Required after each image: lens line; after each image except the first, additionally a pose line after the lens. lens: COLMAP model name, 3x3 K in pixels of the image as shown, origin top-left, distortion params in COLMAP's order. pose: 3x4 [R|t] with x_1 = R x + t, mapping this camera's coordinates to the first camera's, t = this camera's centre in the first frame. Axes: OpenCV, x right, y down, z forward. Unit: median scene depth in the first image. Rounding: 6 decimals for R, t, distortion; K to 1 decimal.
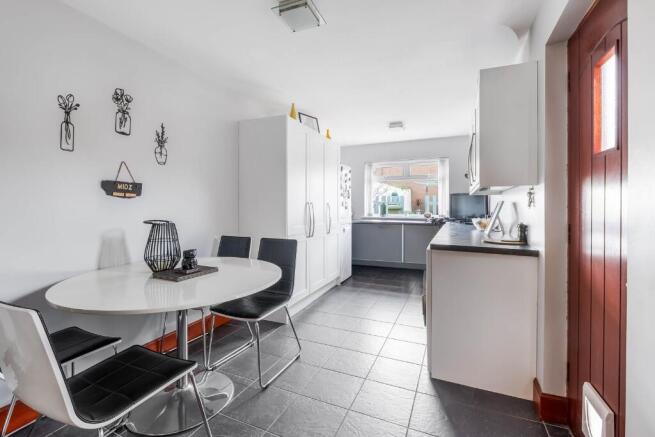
lens RADIAL K [[288.3, 0, 330.3], [0, 288.3, 205.4], [0, 0, 1]] dist [0.001835, -0.002562]
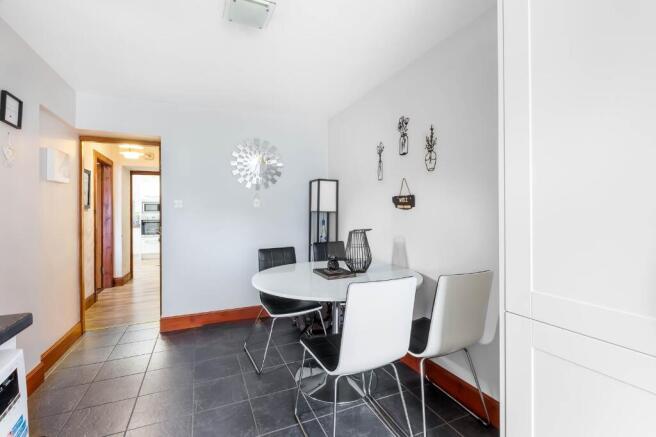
lens RADIAL K [[288.8, 0, 327.9], [0, 288.8, 218.1], [0, 0, 1]] dist [0.001835, -0.002562]
pose [[-0.665715, -0.001207, -0.746205, 0.312660], [-0.004420, 0.999988, 0.002326, 0.005383], [0.746193, 0.004846, -0.665712, 1.389706]]
